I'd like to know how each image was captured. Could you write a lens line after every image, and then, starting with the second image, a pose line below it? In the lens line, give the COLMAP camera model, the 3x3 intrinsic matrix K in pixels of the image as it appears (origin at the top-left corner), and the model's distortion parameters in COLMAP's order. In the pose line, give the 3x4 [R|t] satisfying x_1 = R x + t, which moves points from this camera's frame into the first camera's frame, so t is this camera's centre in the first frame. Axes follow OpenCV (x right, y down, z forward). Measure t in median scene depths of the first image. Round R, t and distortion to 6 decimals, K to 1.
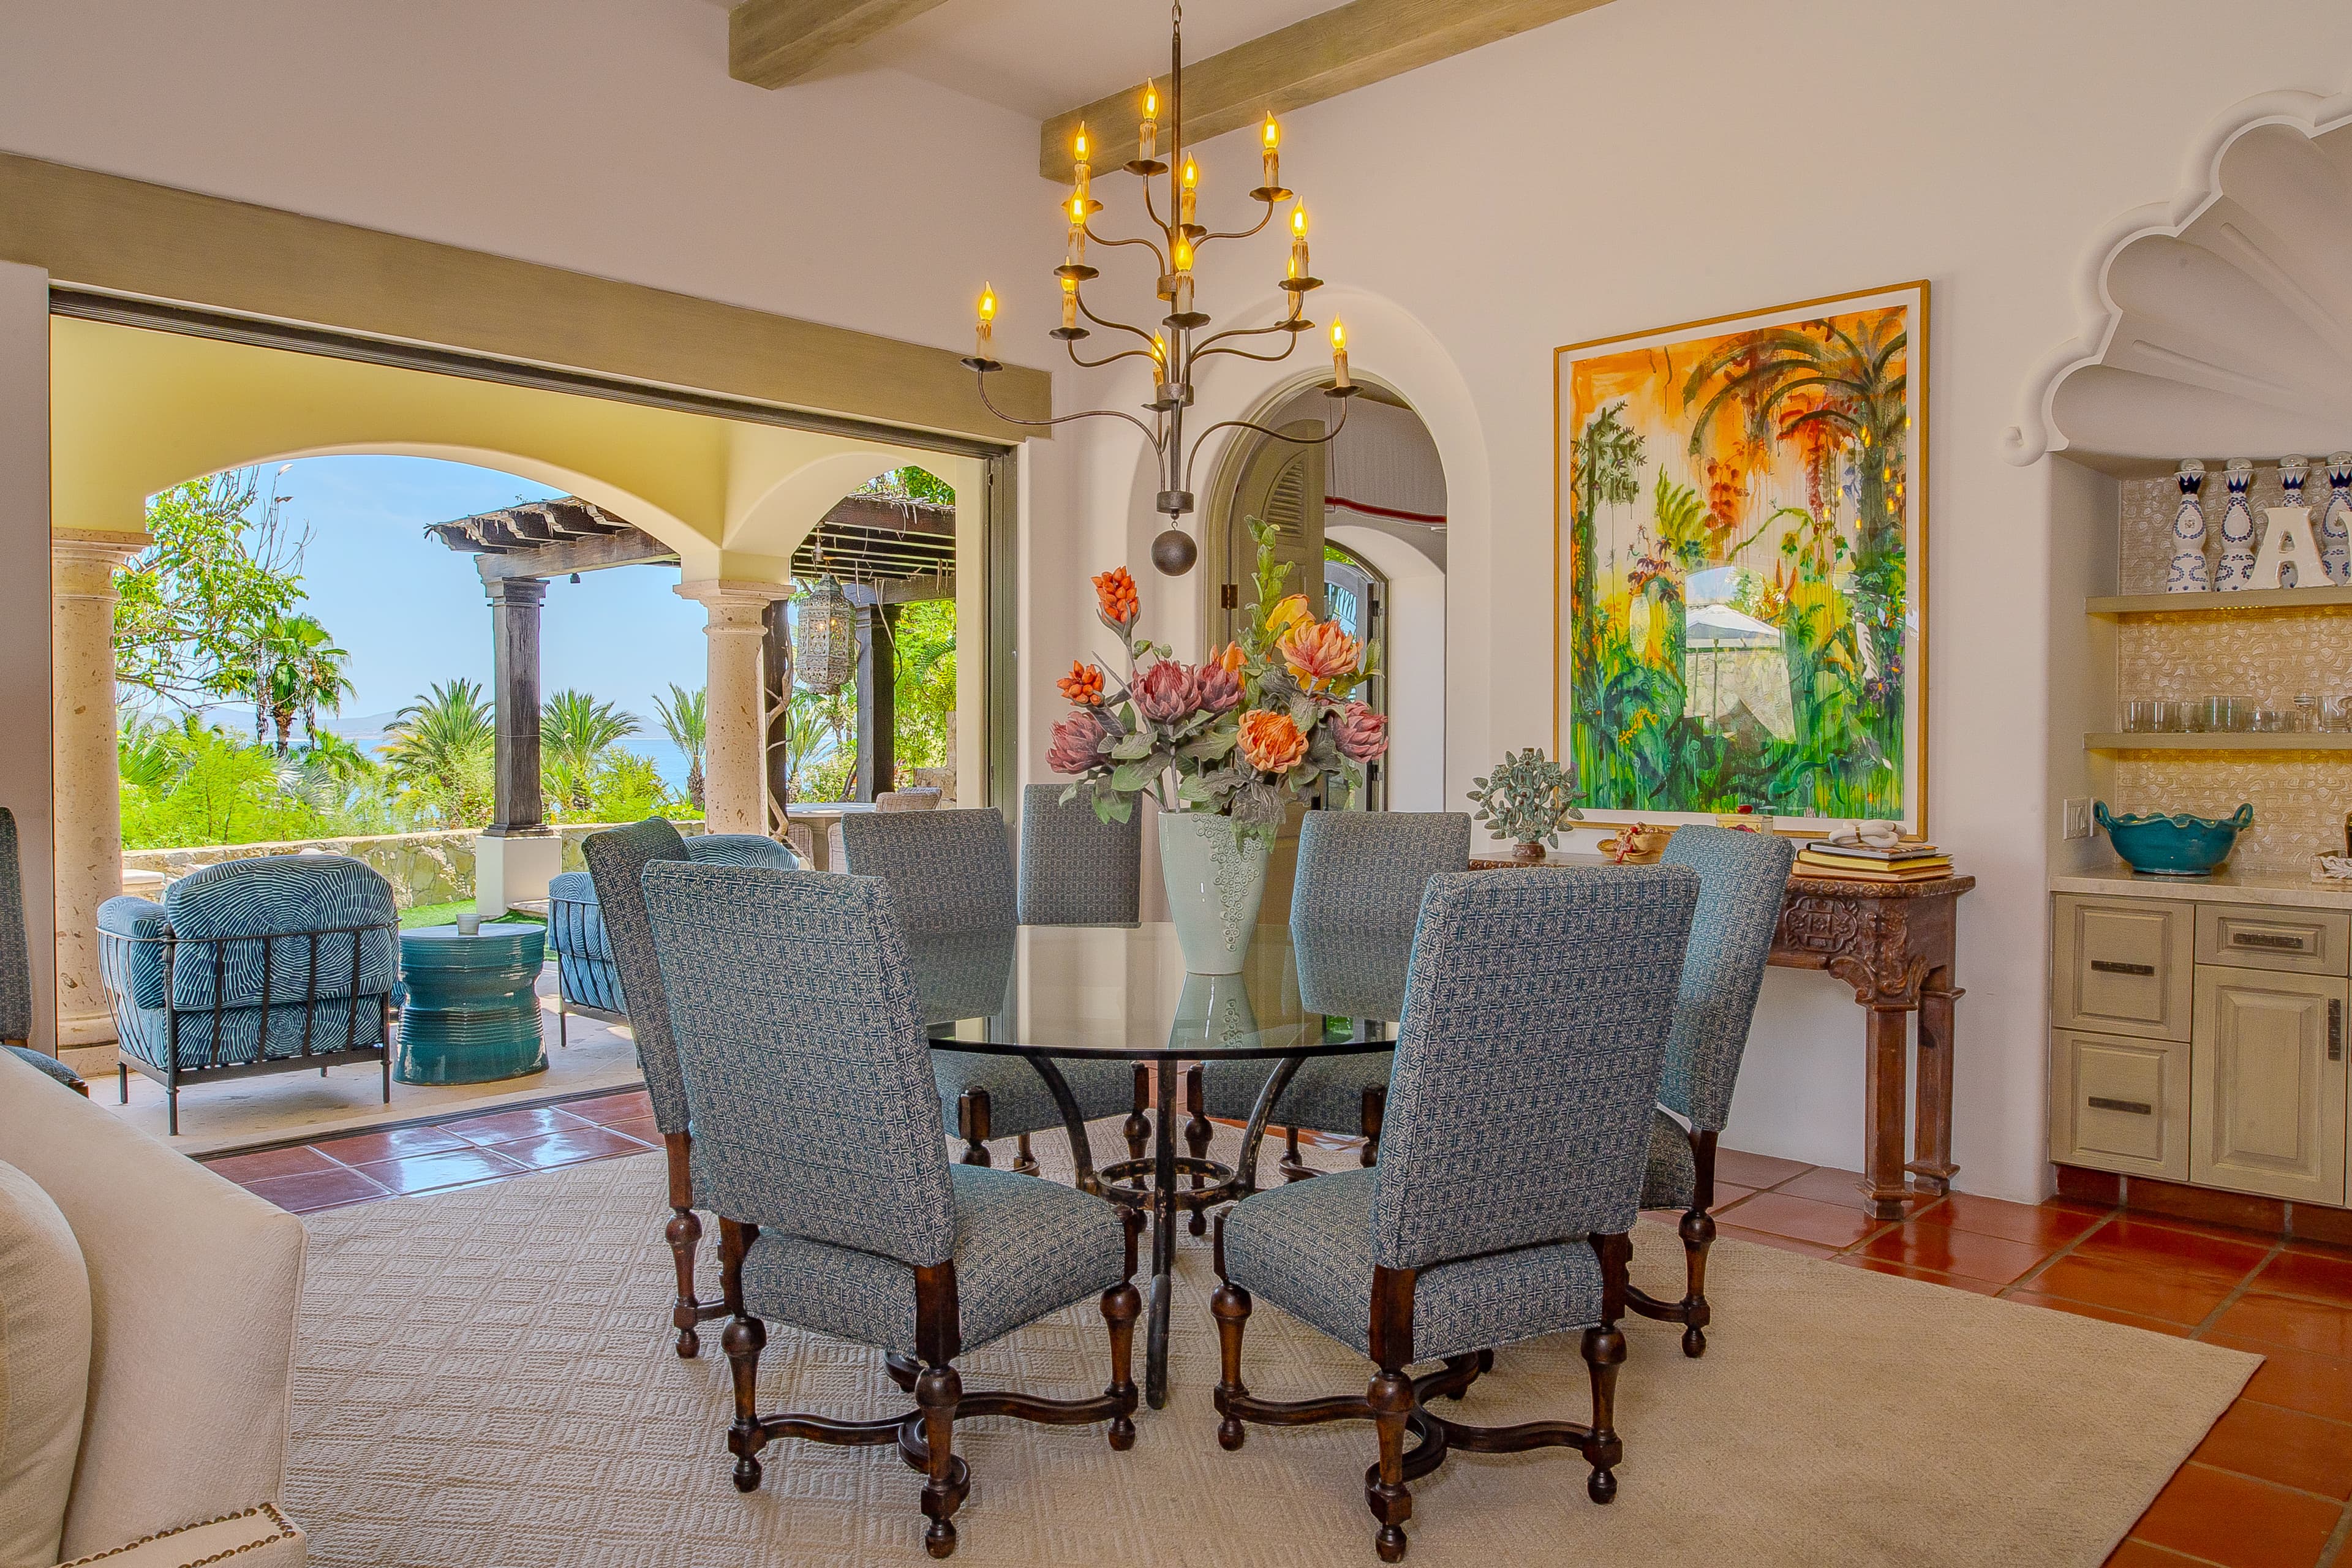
lens RADIAL K [[1656.0, 0, 1190.2], [0, 1656.0, 776.5], [0, 0, 1]] dist [-0.010142, -0.004366]
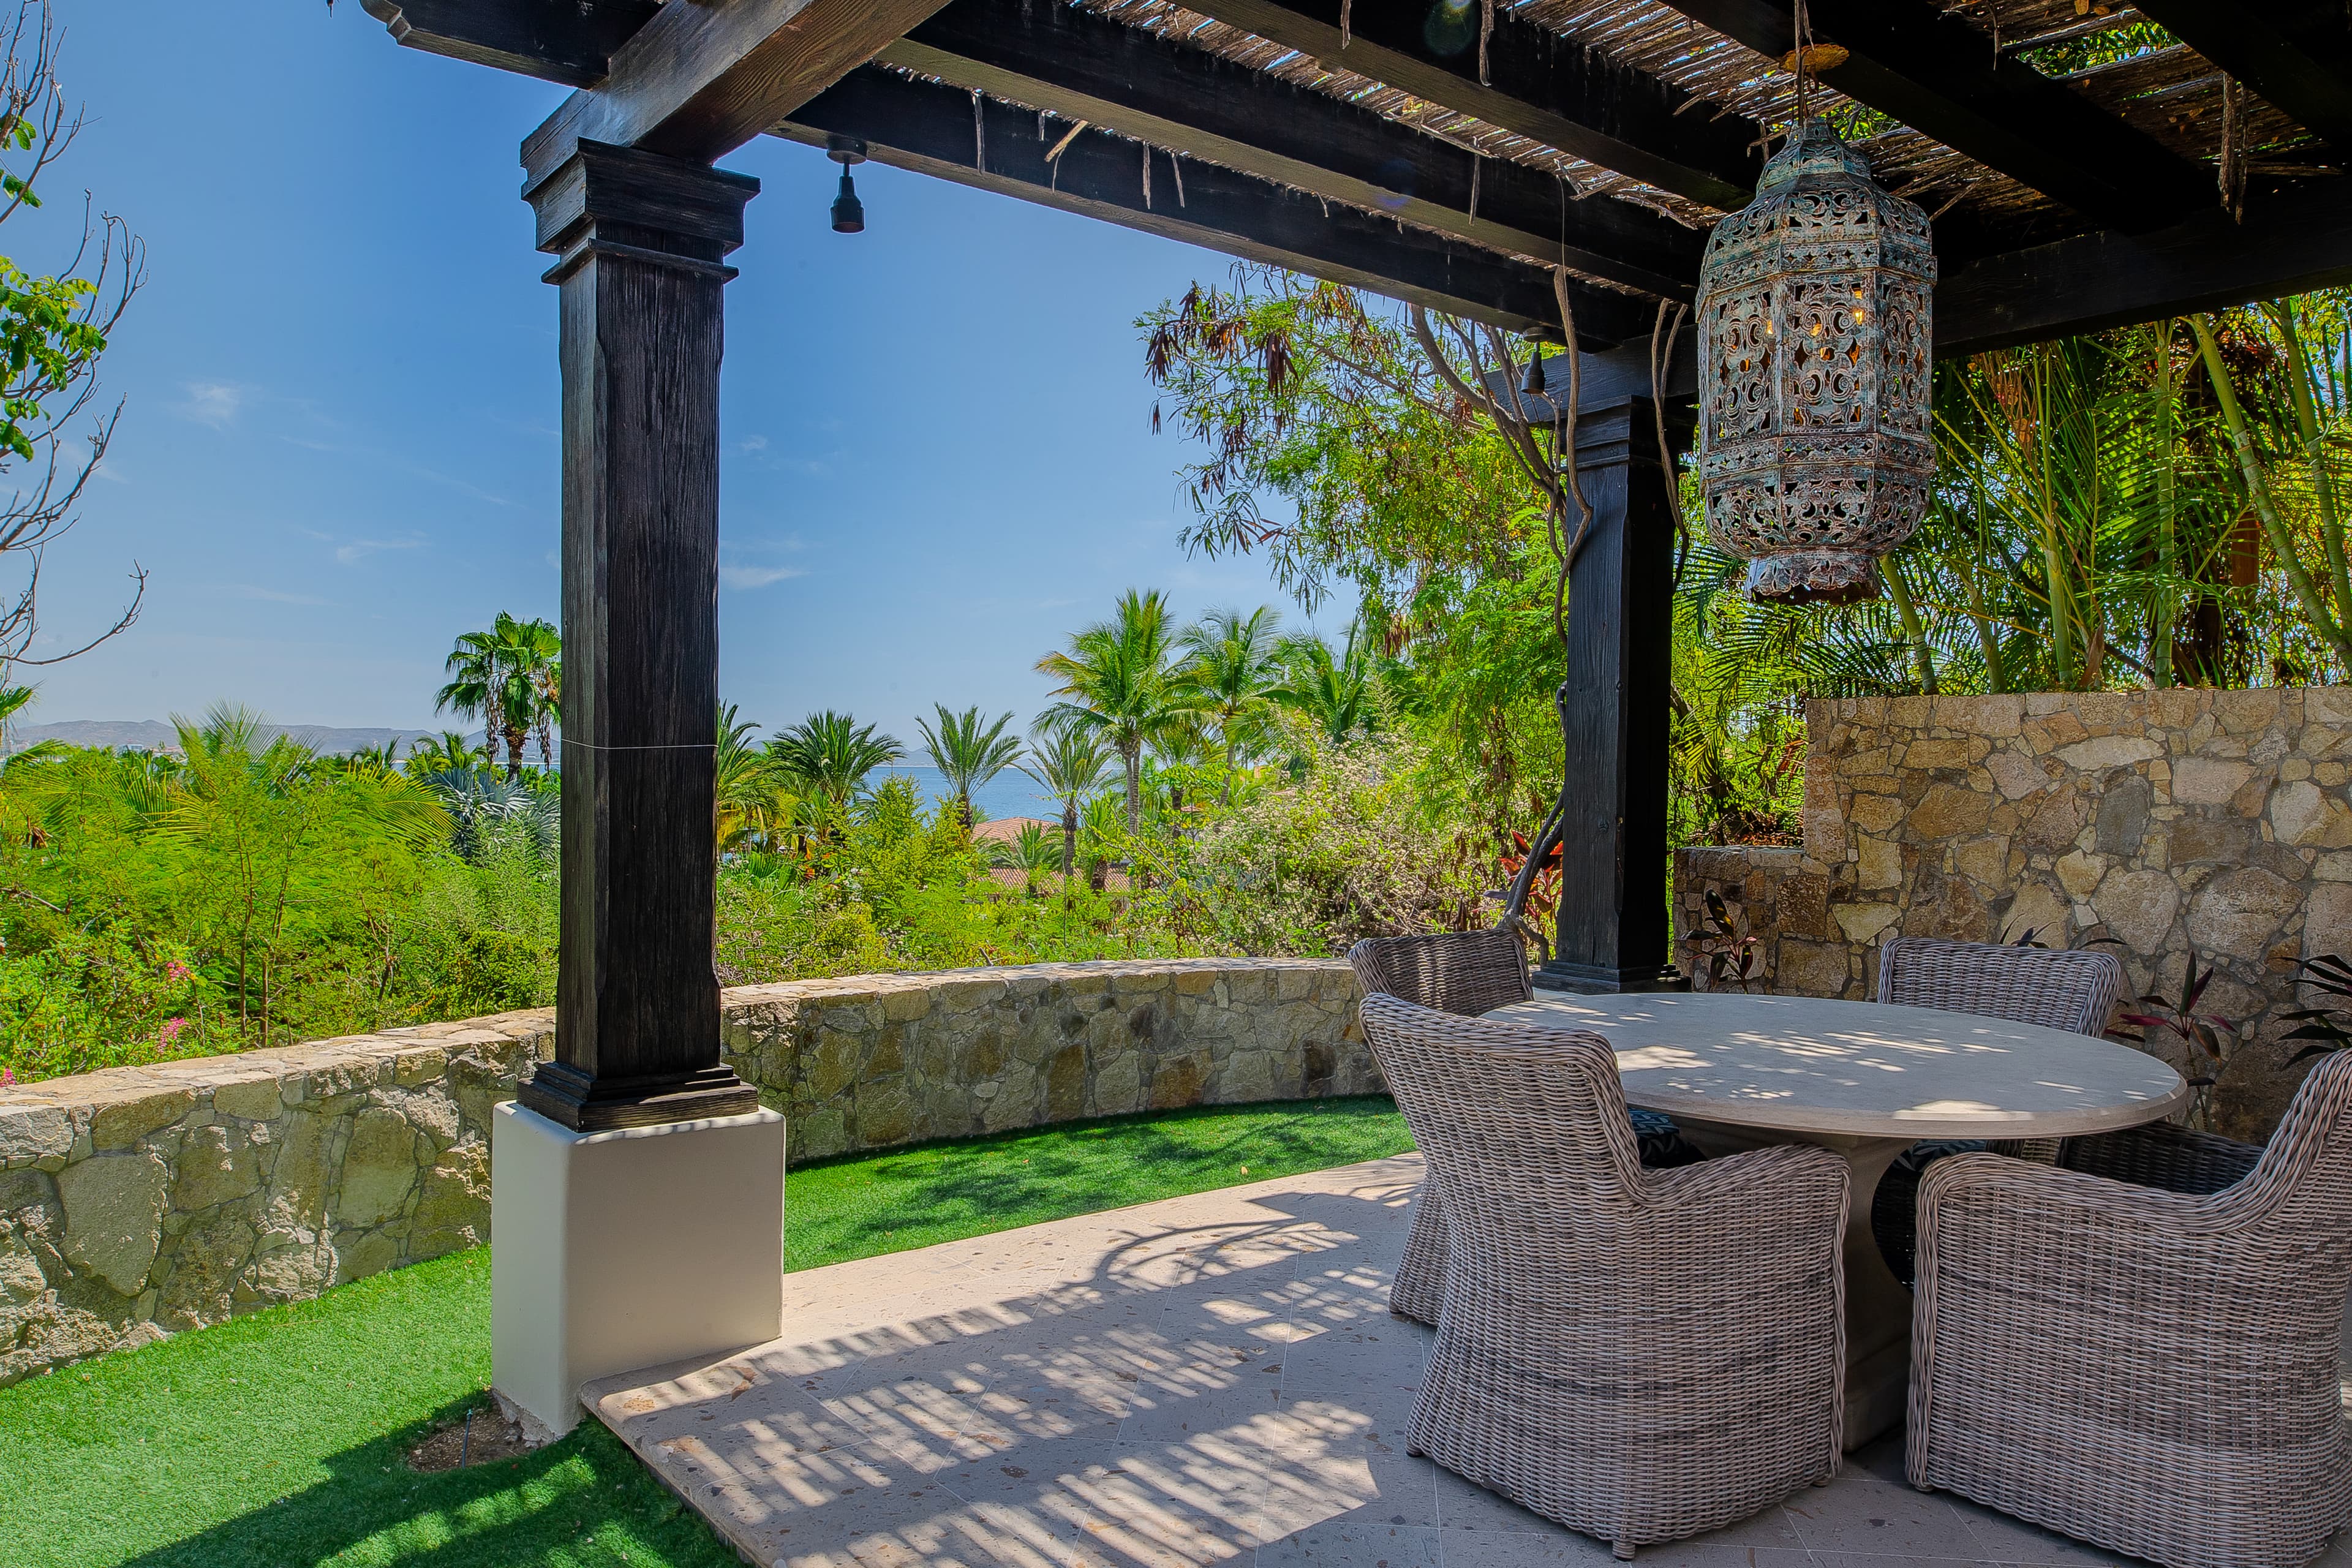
lens RADIAL K [[1656.0, 0, 1179.8], [0, 1656.0, 781.5], [0, 0, 1]] dist [-0.010142, -0.004366]
pose [[0.988824, 0.011879, -0.148614, -0.123862], [-0.014266, 0.999786, -0.015003, -0.007187], [0.148404, 0.016956, 0.988781, 0.331813]]
